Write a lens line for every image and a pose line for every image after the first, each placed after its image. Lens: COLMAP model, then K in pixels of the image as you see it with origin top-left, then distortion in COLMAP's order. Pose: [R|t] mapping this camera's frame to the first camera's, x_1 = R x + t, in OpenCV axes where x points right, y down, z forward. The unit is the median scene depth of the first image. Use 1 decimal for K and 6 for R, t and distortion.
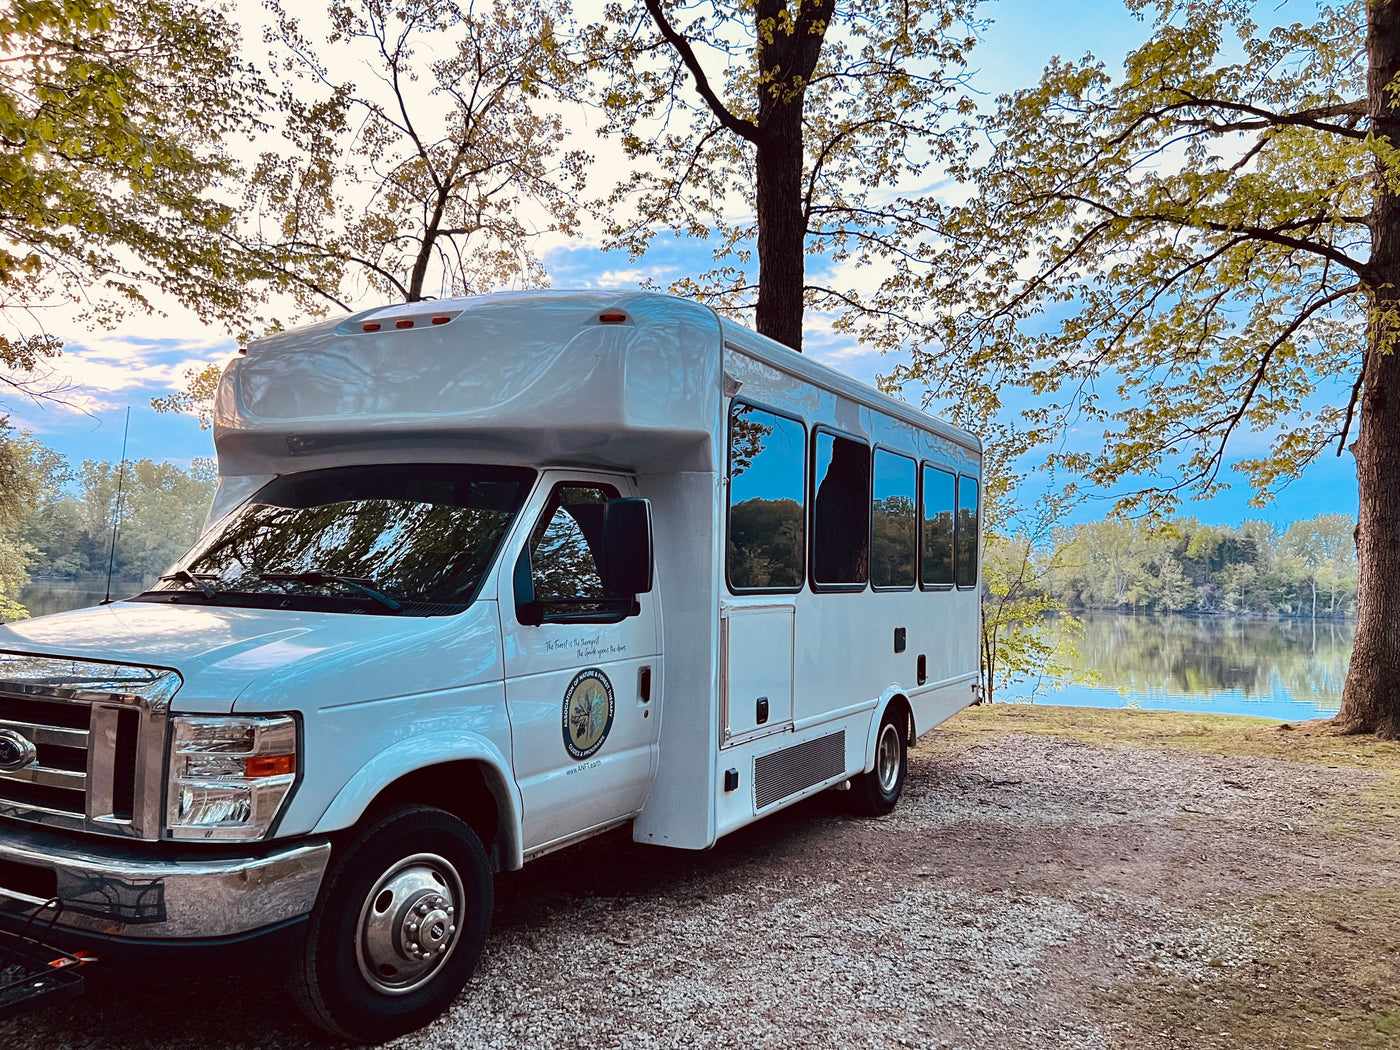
lens RADIAL K [[1074.4, 0, 700.0], [0, 1074.4, 525.0], [0, 0, 1]] dist [0.027285, -0.004327]
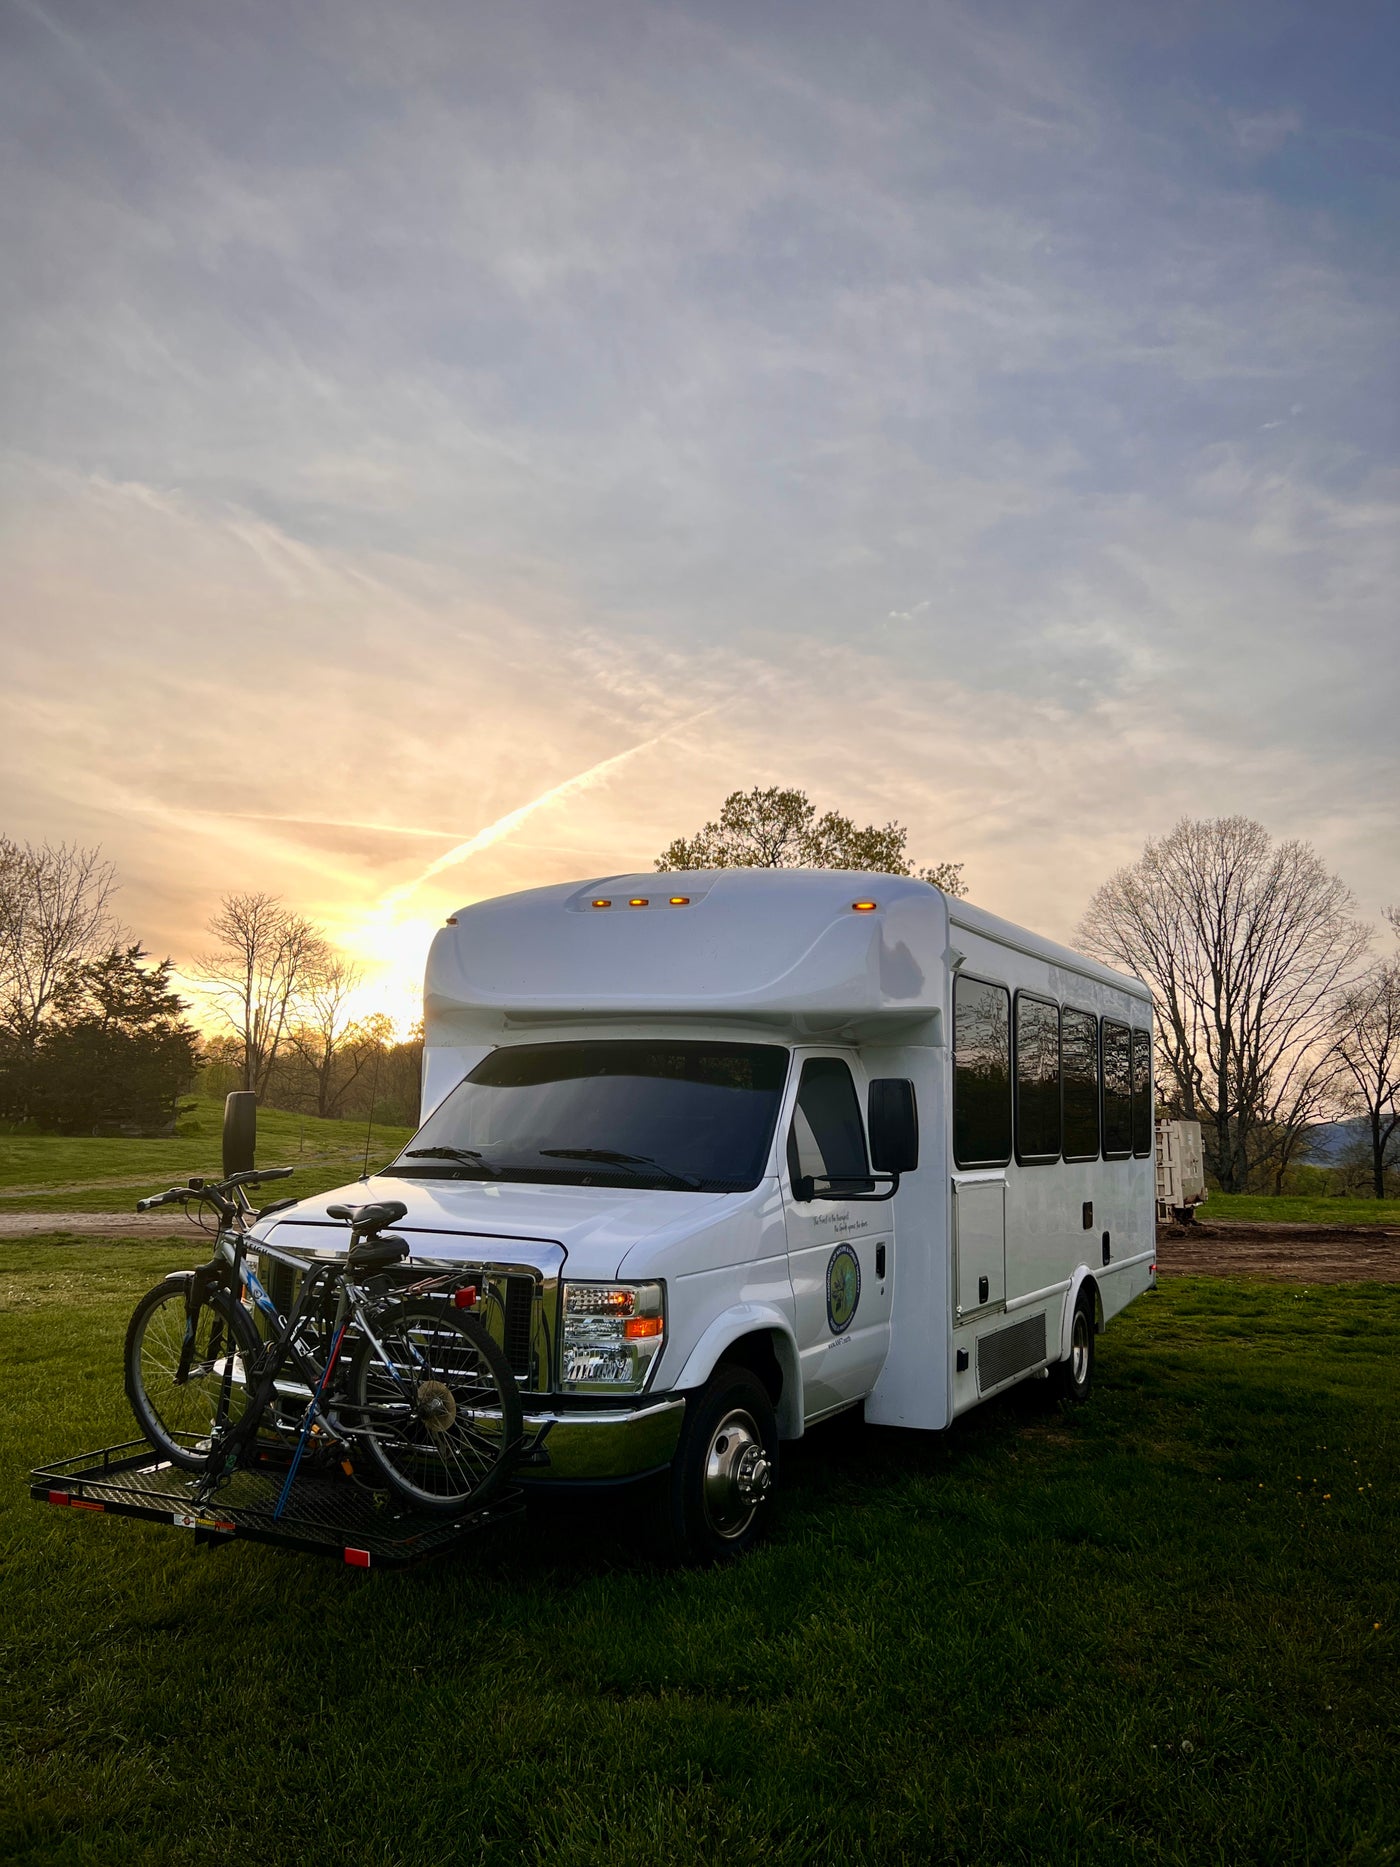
lens RADIAL K [[1432.7, 0, 700.0], [0, 1432.7, 933.5], [0, 0, 1]] dist [0.027285, -0.004327]
pose [[0.999920, 0.002112, 0.012505, -0.237039], [-0.001014, 0.996196, -0.087132, -0.038844], [-0.012642, 0.087112, 0.996118, -0.357517]]
